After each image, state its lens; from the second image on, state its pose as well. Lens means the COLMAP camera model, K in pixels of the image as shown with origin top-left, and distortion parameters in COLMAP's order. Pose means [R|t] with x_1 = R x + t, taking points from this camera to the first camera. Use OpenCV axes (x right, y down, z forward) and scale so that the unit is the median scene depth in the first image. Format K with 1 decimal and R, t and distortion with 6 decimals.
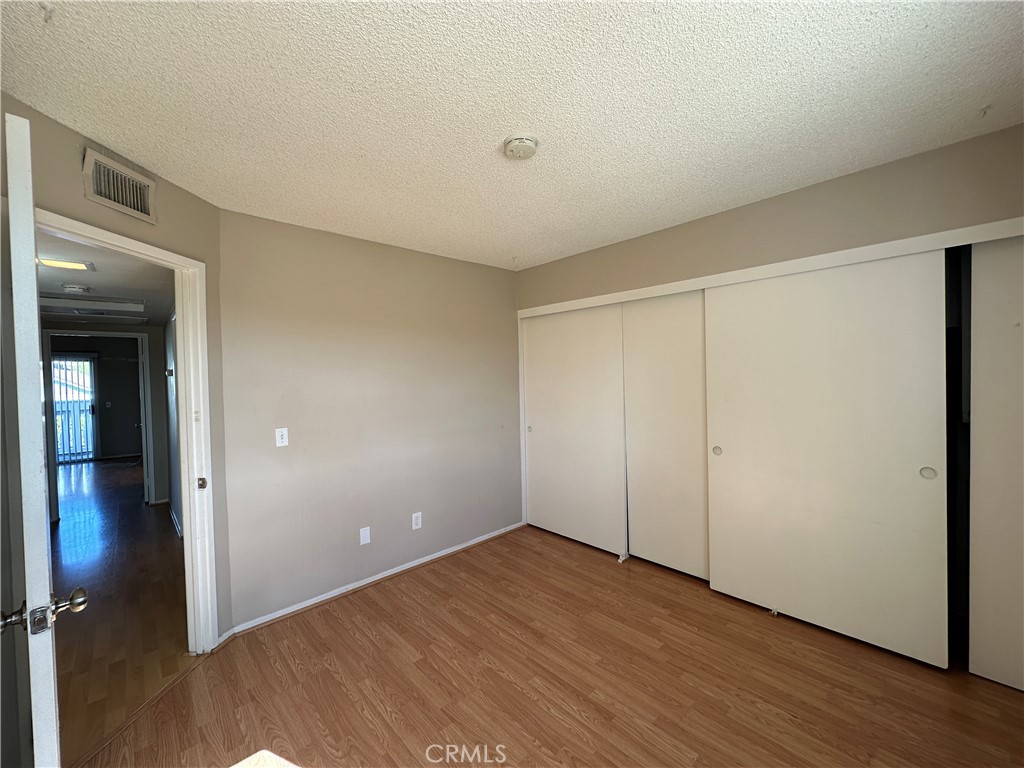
lens RADIAL K [[408.3, 0, 512.7], [0, 408.3, 383.0], [0, 0, 1]] dist [-0.002266, 0.000919]
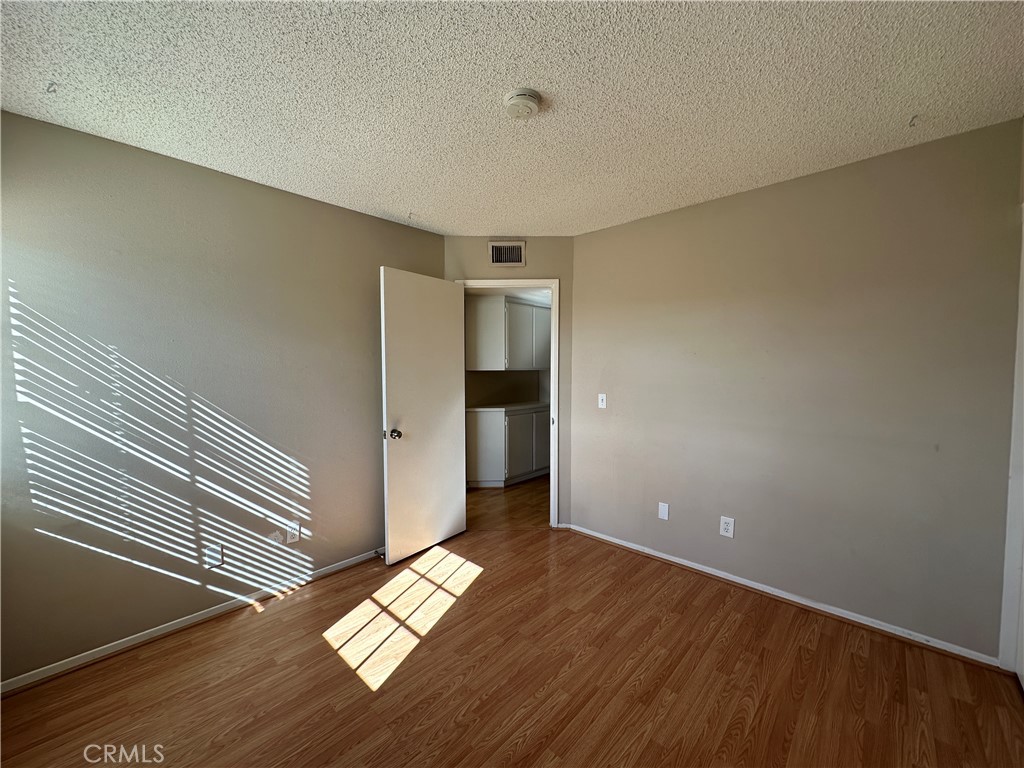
lens RADIAL K [[408.3, 0, 510.5], [0, 408.3, 384.7], [0, 0, 1]] dist [-0.002266, 0.000919]
pose [[0.063501, 0.073161, -0.995296, 0.679794], [-0.012892, 0.997286, 0.072485, -0.006533], [0.997898, 0.008229, 0.064272, 0.632800]]
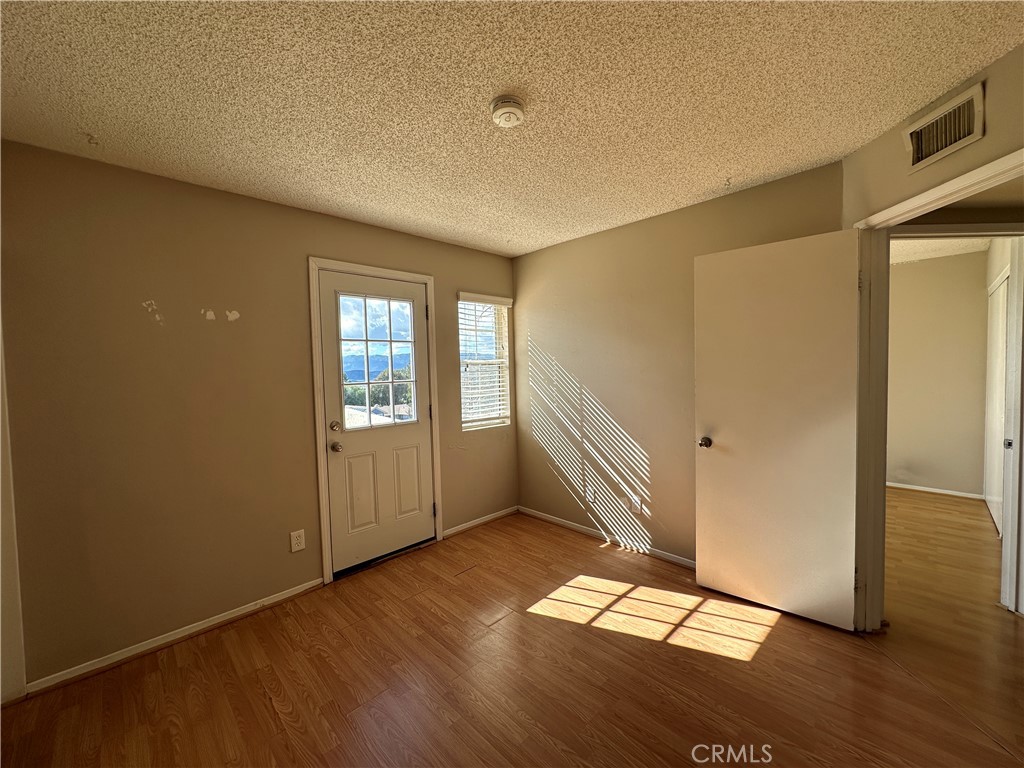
lens RADIAL K [[408.3, 0, 512.4], [0, 408.3, 384.7], [0, 0, 1]] dist [-0.002266, 0.000919]
pose [[-0.998584, 0.048972, -0.020768, 0.041093], [0.047783, 0.997379, 0.054325, -0.002881], [0.023374, 0.053256, -0.998307, 1.353917]]
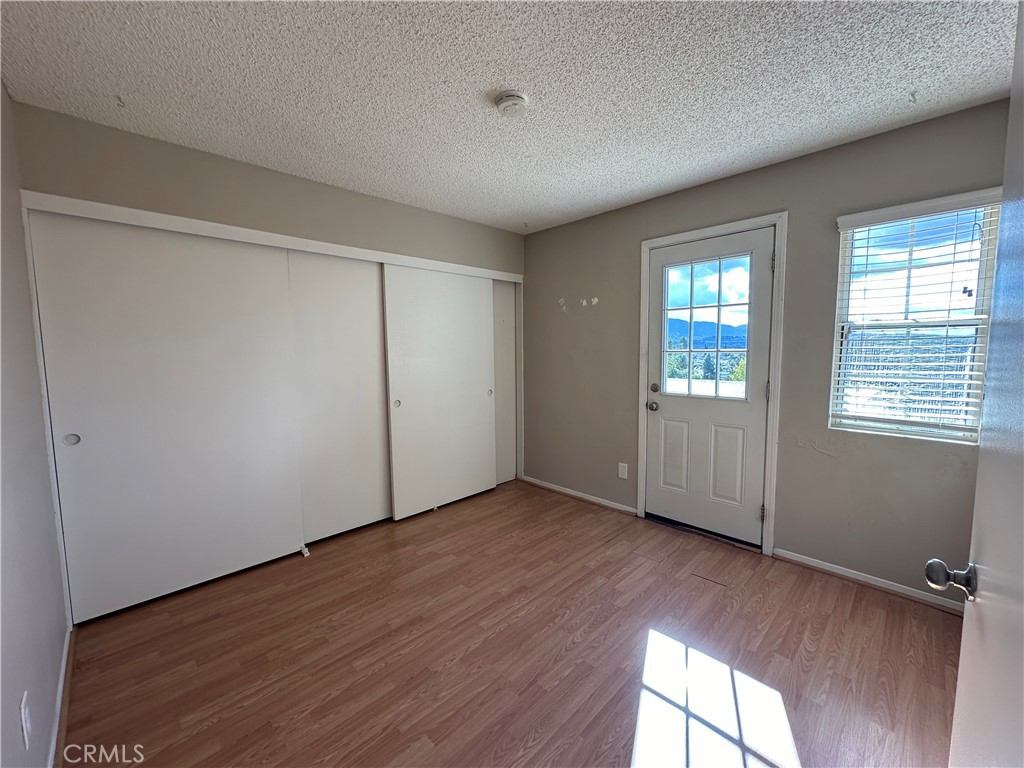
lens RADIAL K [[408.3, 0, 509.2], [0, 408.3, 384.9], [0, 0, 1]] dist [-0.002266, 0.000919]
pose [[-0.017568, -0.066953, 0.997601, -0.724410], [0.027053, 0.997358, 0.067413, 0.040106], [-0.999480, 0.028173, -0.015710, 0.718904]]
